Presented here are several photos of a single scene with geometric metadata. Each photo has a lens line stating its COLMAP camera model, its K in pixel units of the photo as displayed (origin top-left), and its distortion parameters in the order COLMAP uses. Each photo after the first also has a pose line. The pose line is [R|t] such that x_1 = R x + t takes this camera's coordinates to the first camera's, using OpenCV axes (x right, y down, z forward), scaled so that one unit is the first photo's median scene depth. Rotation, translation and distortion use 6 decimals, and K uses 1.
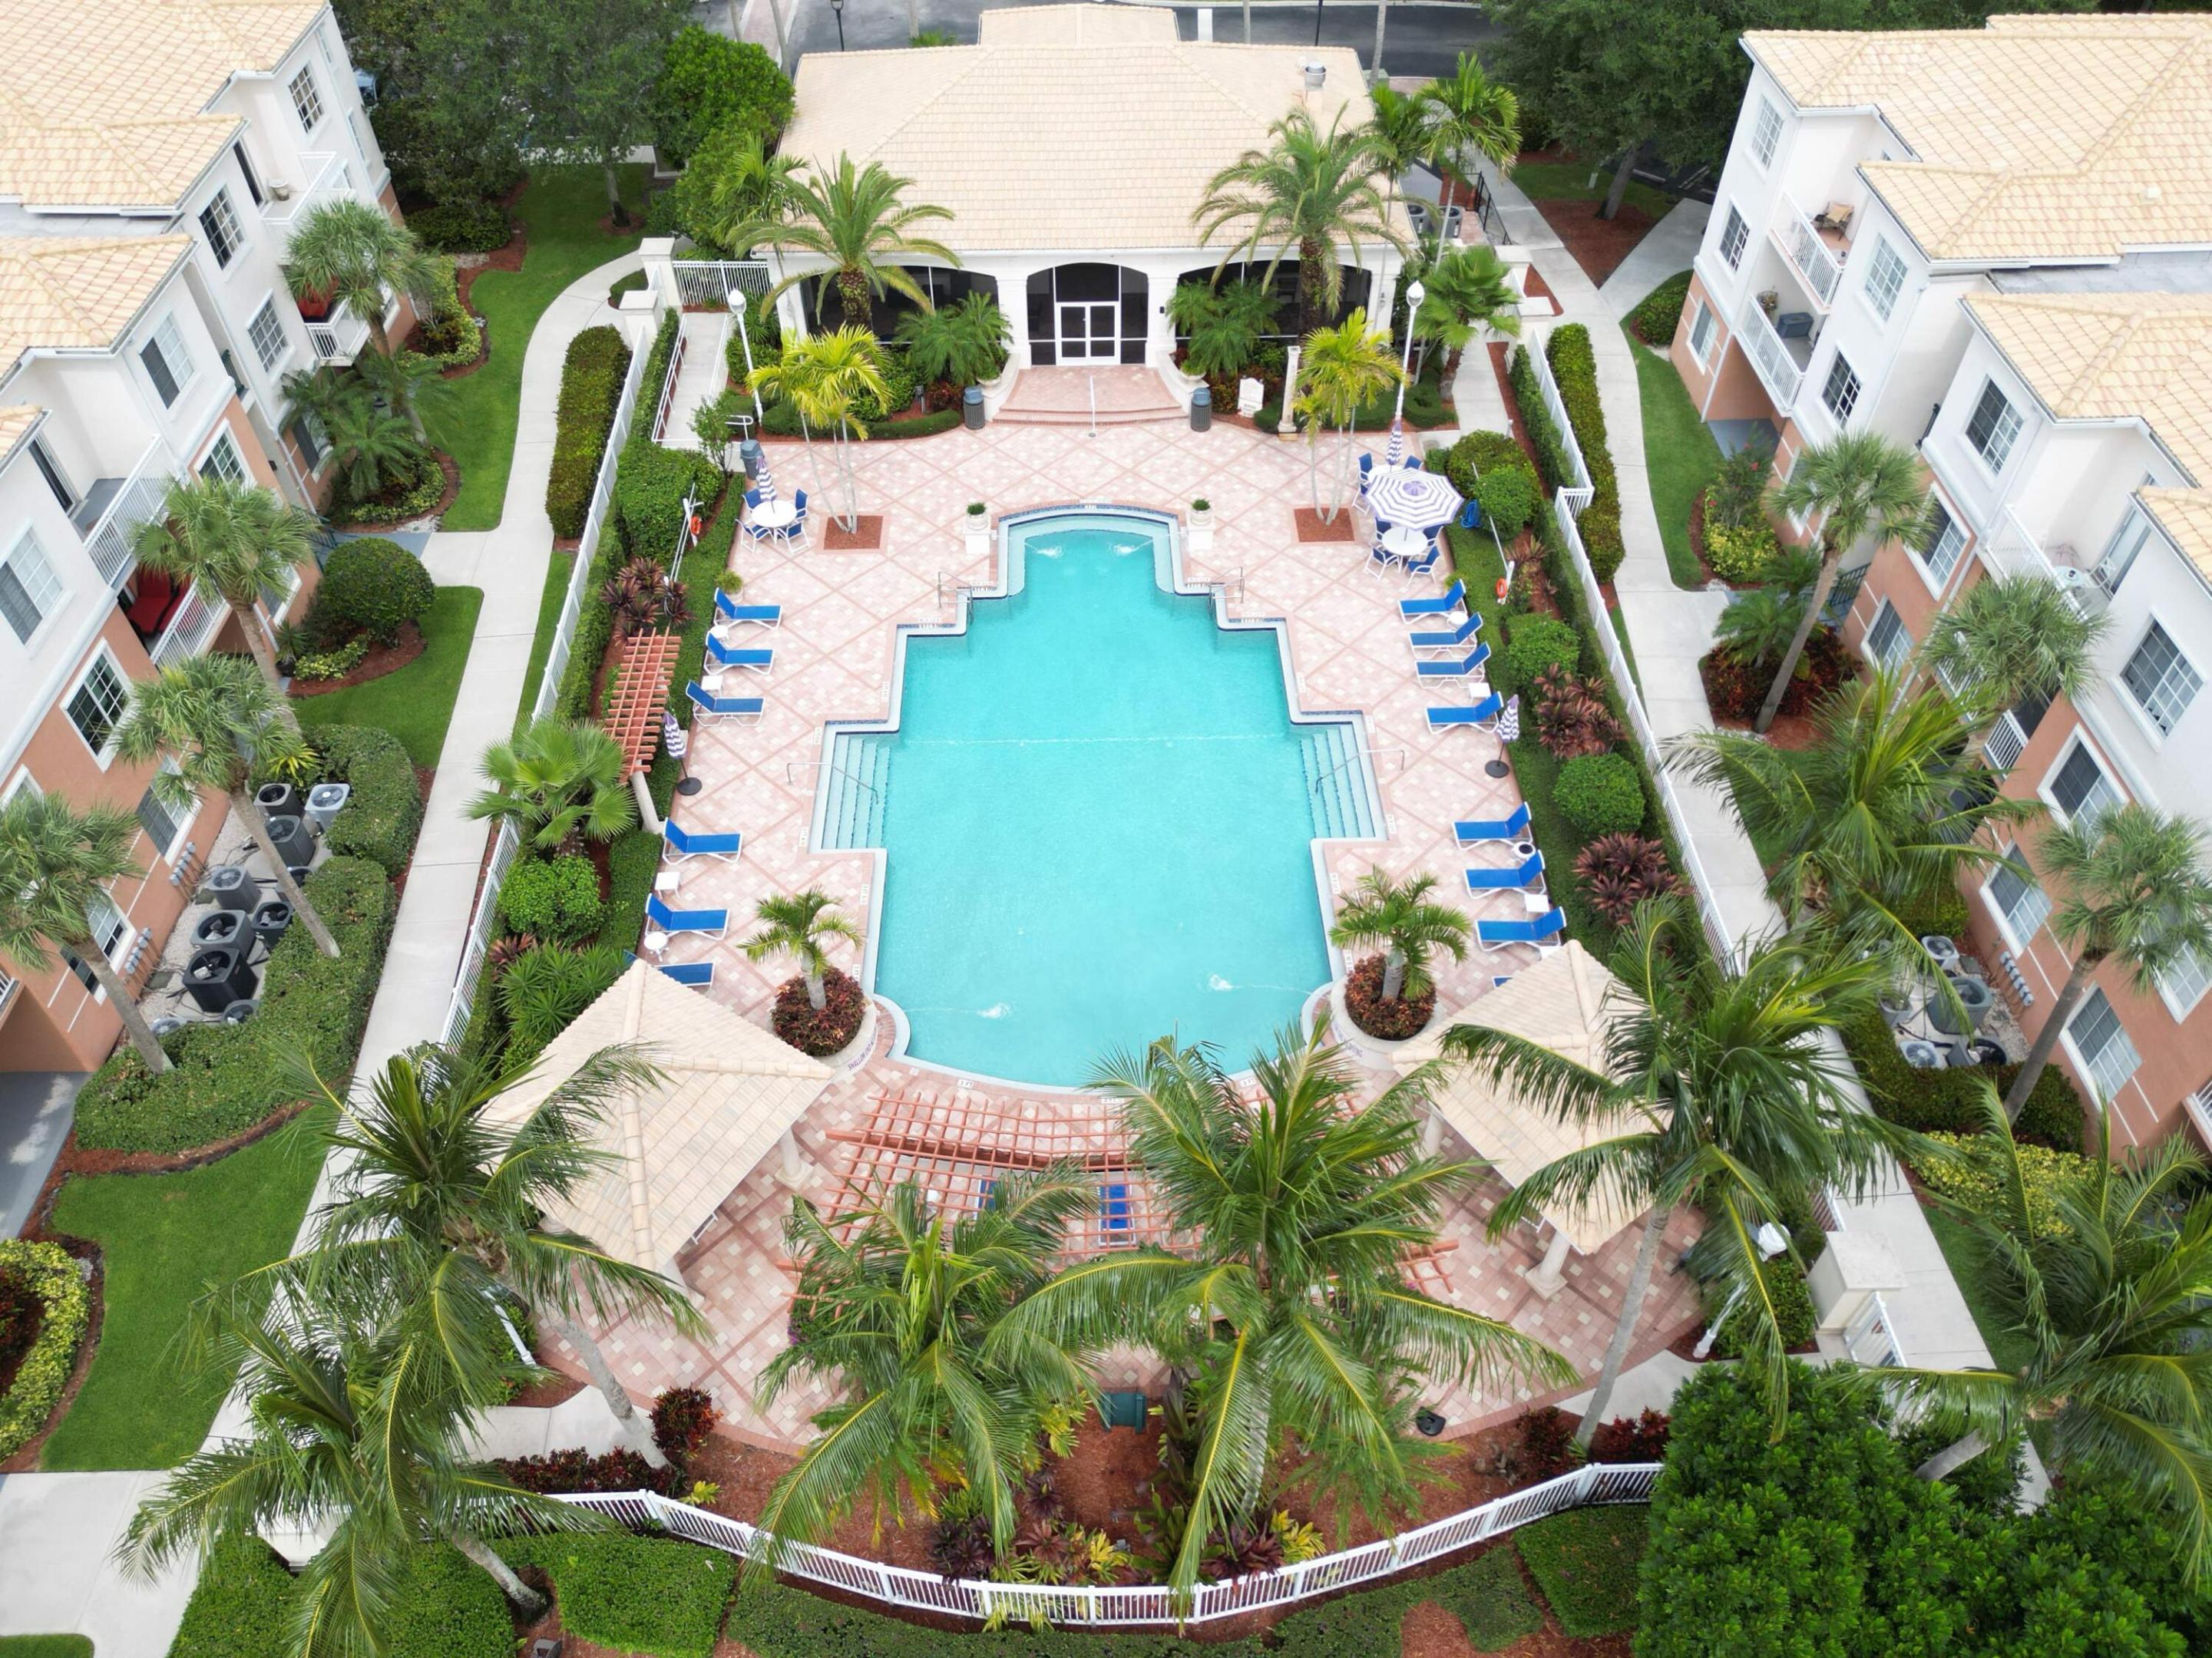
lens RADIAL K [[1571.5, 0, 1106.0], [0, 1571.5, 829.0], [0, 0, 1]] dist [0.078383, 0.000309]
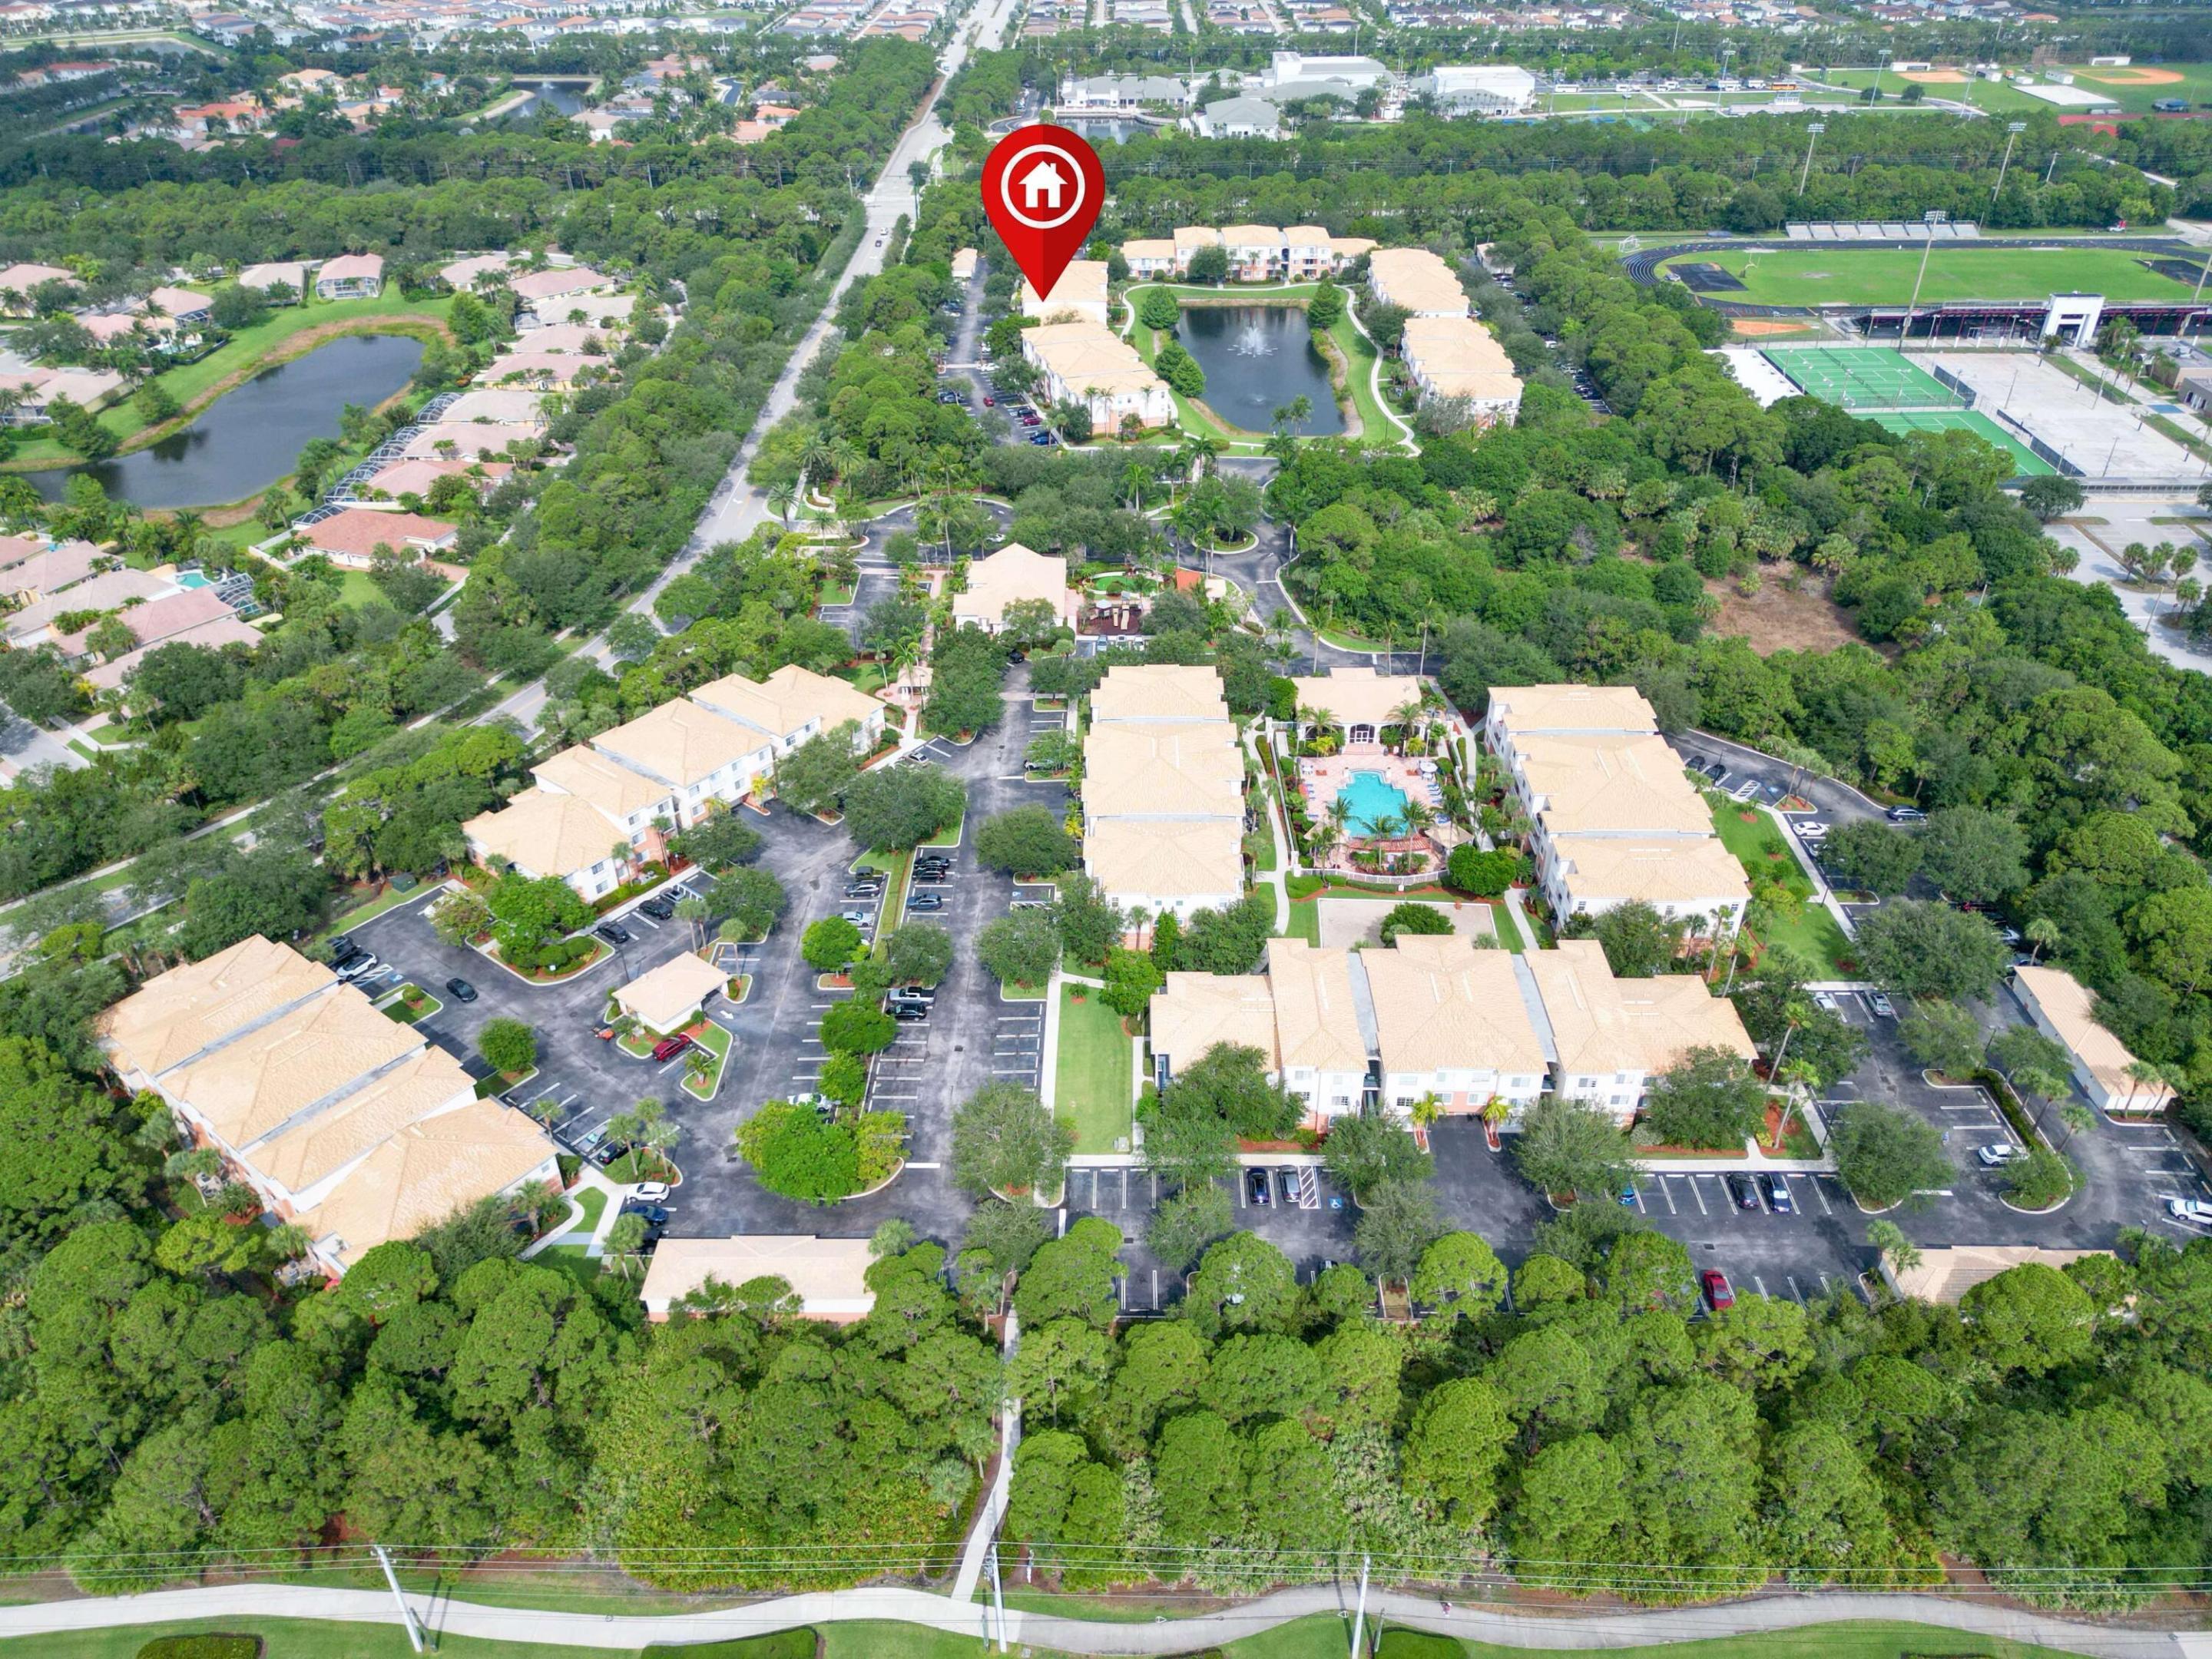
lens RADIAL K [[1571.7, 0, 1106.0], [0, 1571.7, 829.5], [0, 0, 1]] dist [0.078383, 0.000309]
pose [[0.999147, 0.017692, -0.037317, -0.651129], [-0.025895, 0.972283, -0.232367, 1.180946], [0.032171, 0.233135, 0.971912, -3.903586]]
